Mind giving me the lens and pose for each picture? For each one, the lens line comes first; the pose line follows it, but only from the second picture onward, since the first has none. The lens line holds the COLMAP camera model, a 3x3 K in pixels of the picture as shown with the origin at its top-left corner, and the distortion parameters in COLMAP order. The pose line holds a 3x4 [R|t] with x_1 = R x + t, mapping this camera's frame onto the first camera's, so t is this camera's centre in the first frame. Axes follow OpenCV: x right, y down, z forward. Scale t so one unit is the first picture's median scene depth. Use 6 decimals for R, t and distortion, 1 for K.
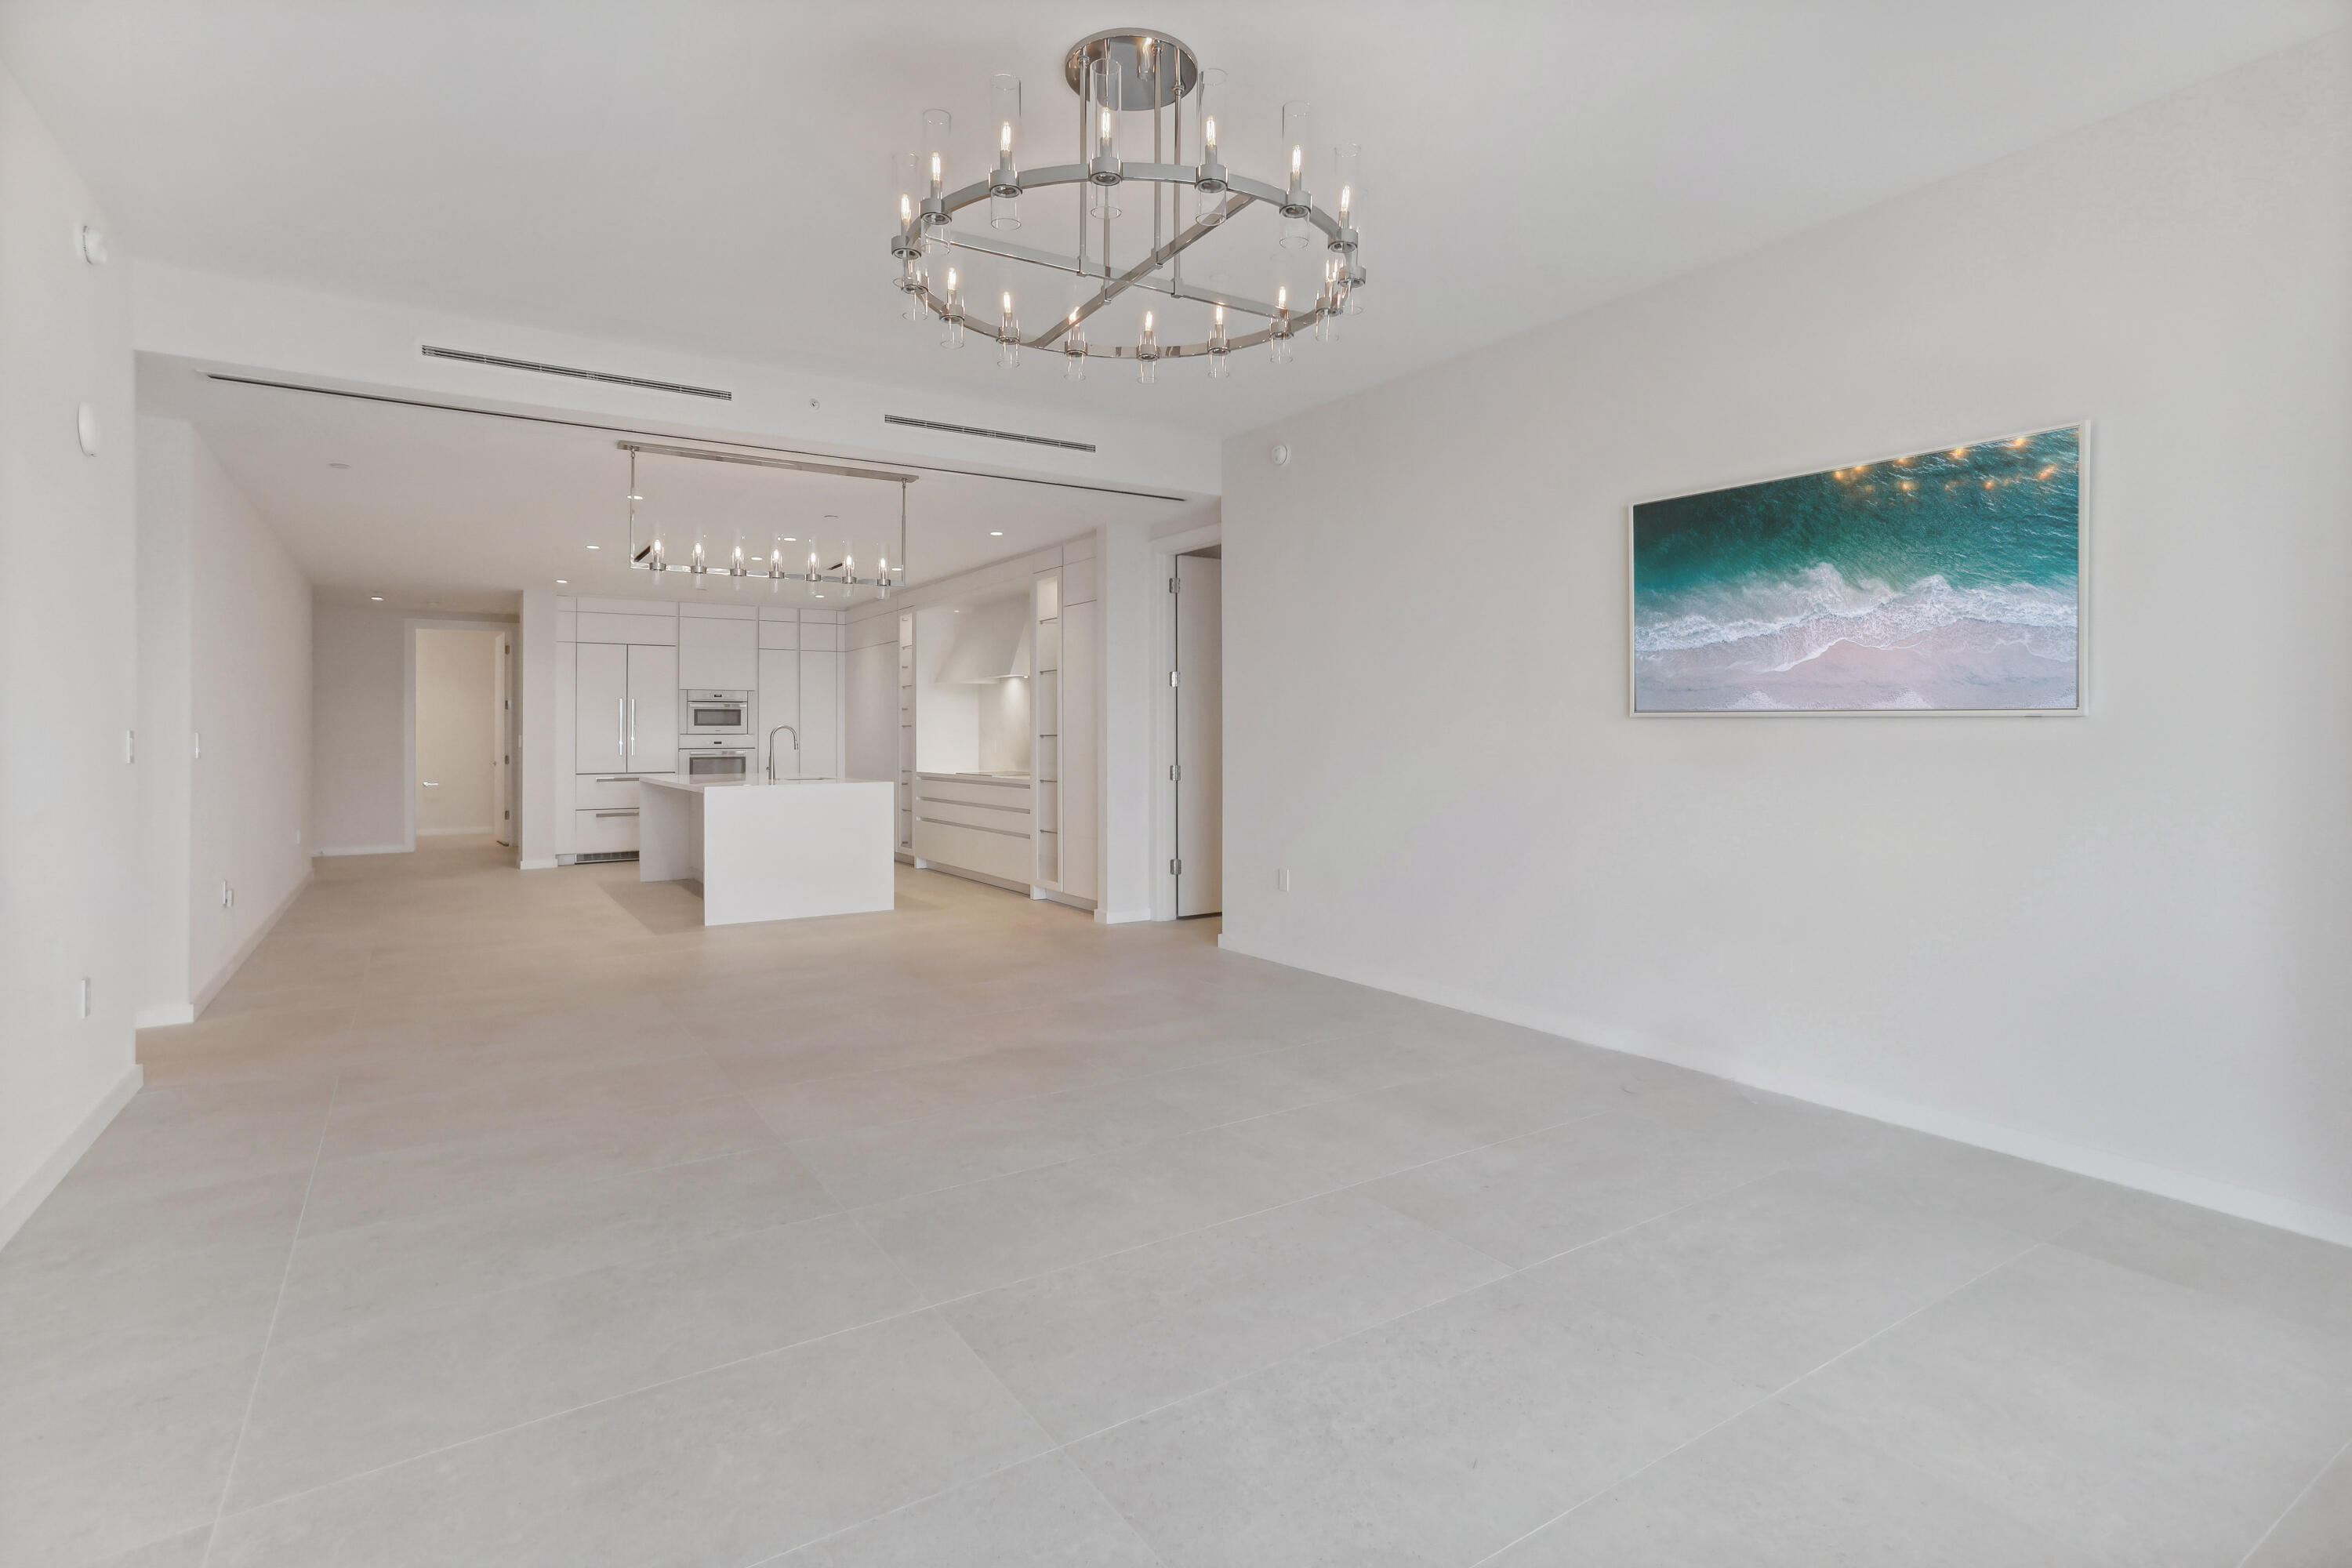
lens RADIAL K [[1142.2, 0, 1148.3], [0, 1142.2, 739.1], [0, 0, 1]] dist [-0.021379, 0.000471]
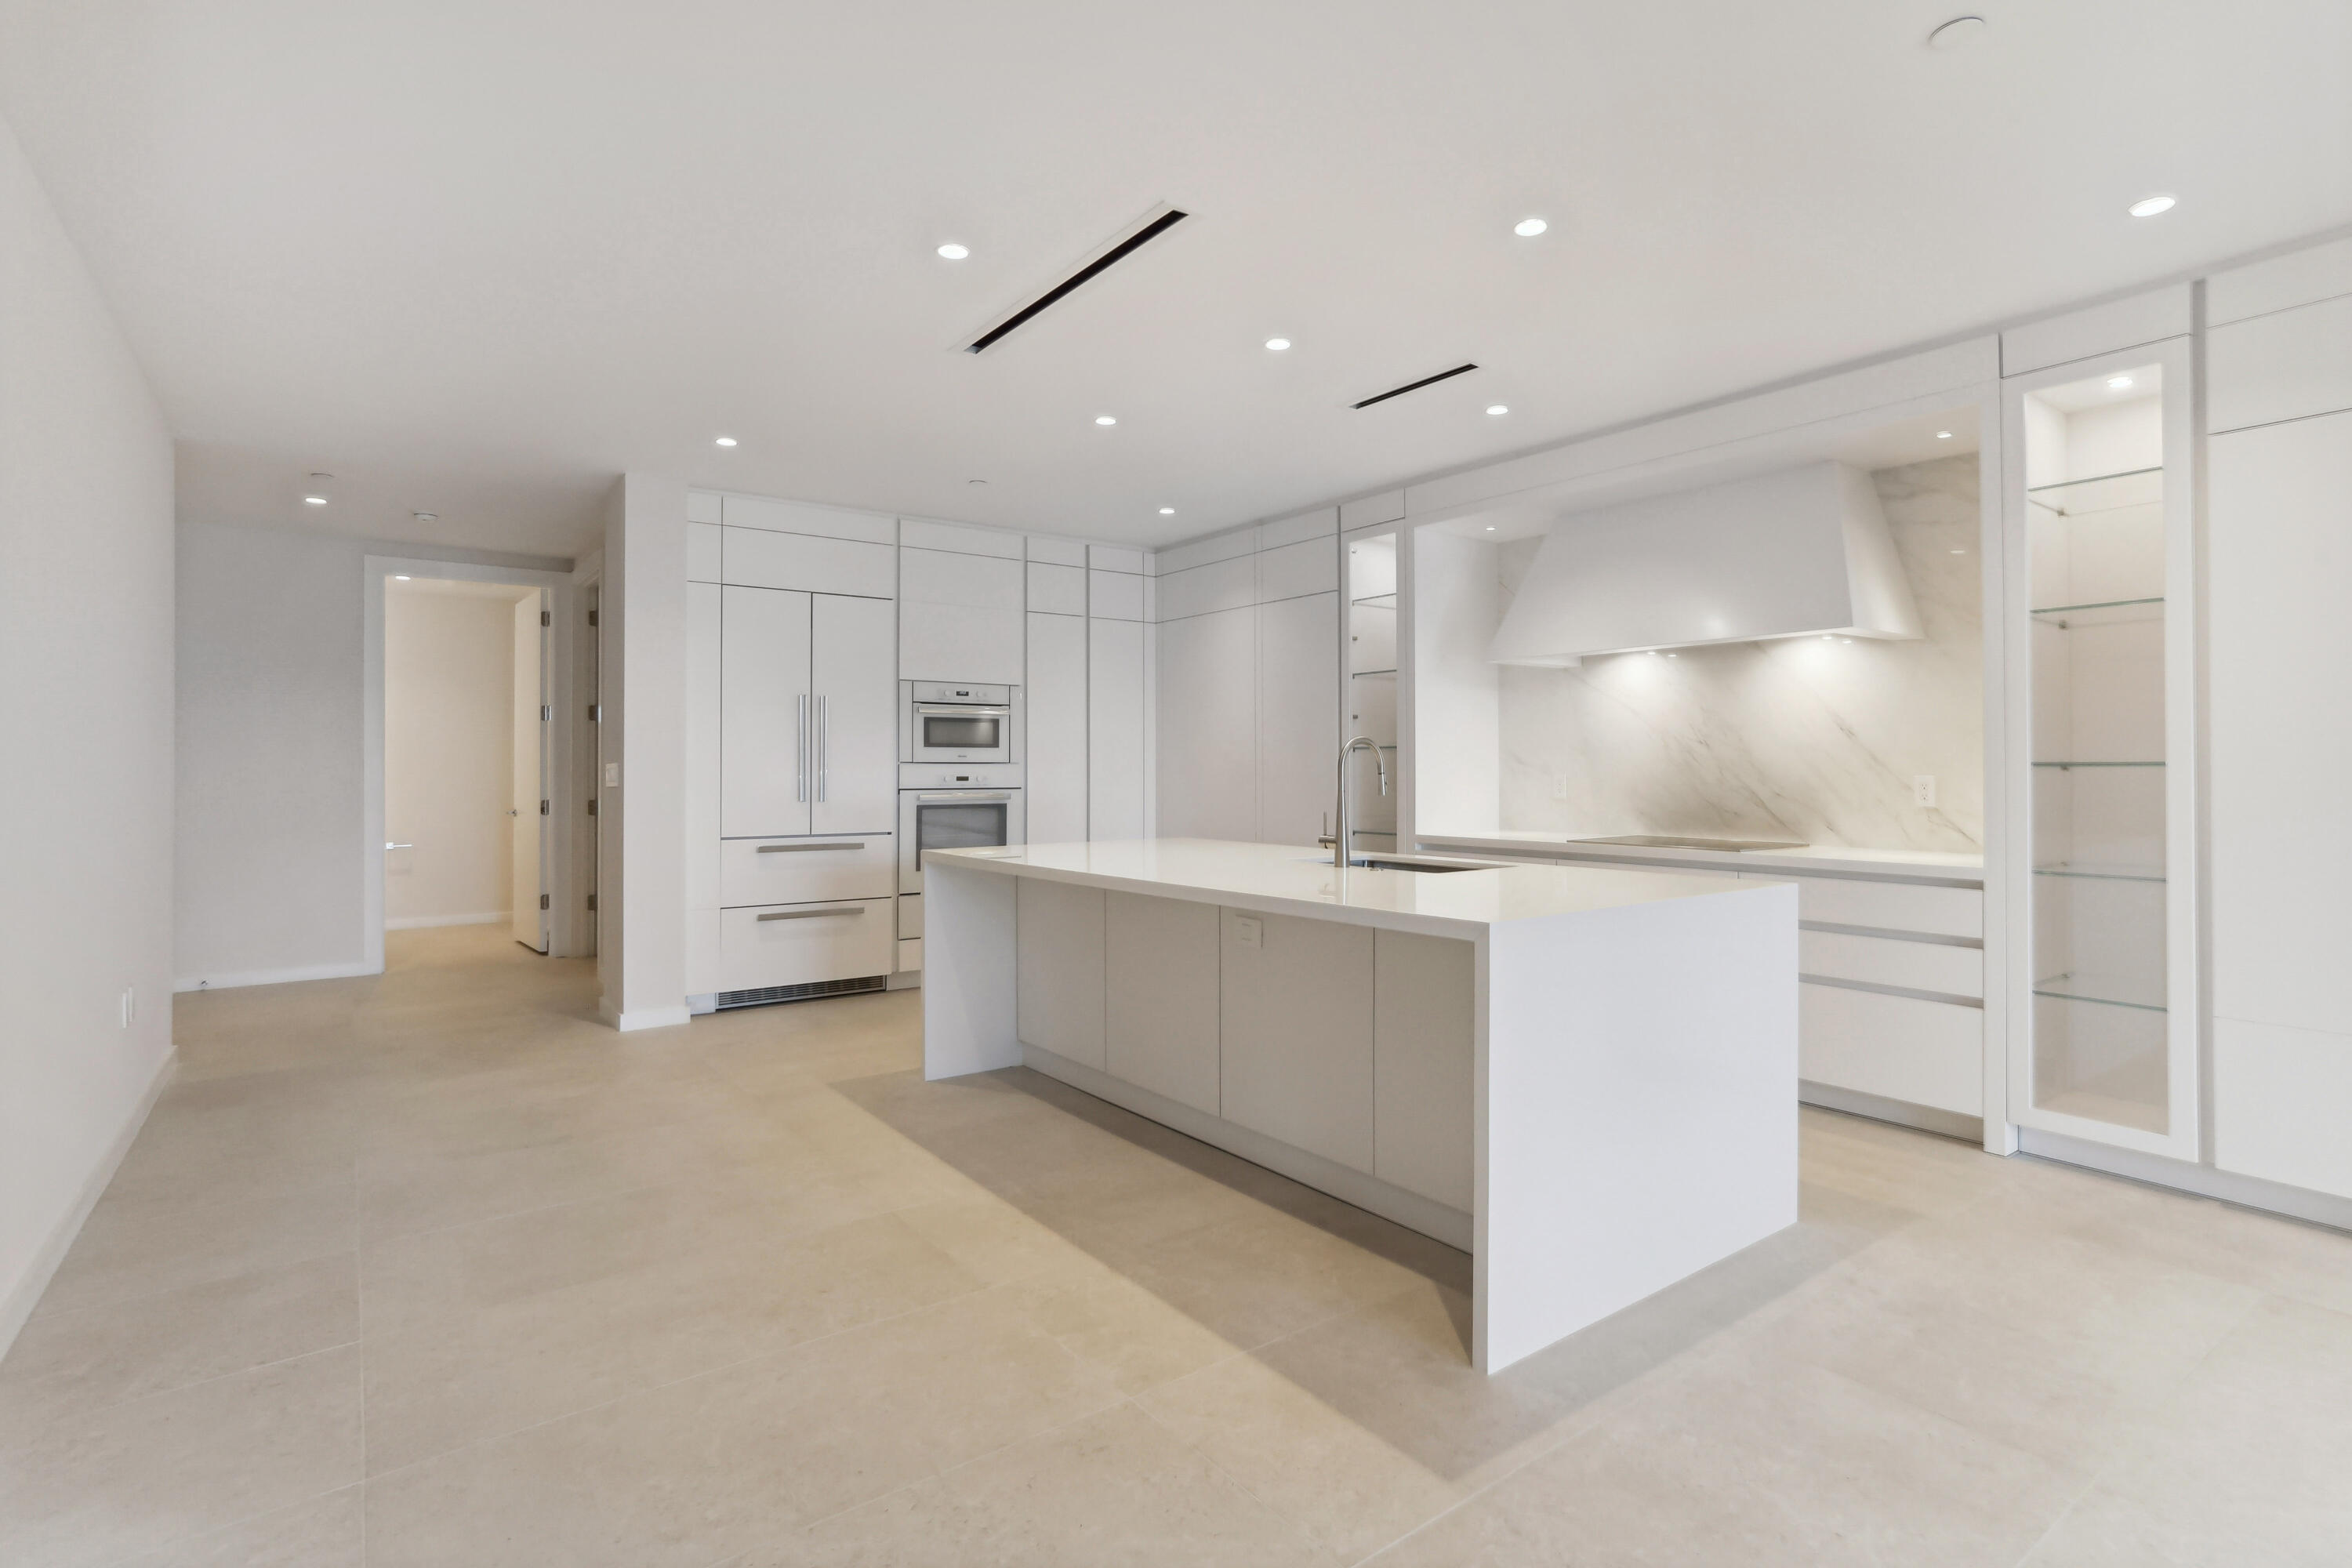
lens RADIAL K [[1142.2, 0, 1178.6], [0, 1142.2, 776.3], [0, 0, 1]] dist [-0.021379, 0.000471]
pose [[0.997688, 0.001320, 0.067942, -0.315336], [-0.001438, 0.999998, 0.001686, 0.000957], [-0.067939, -0.001779, 0.997688, 0.446684]]
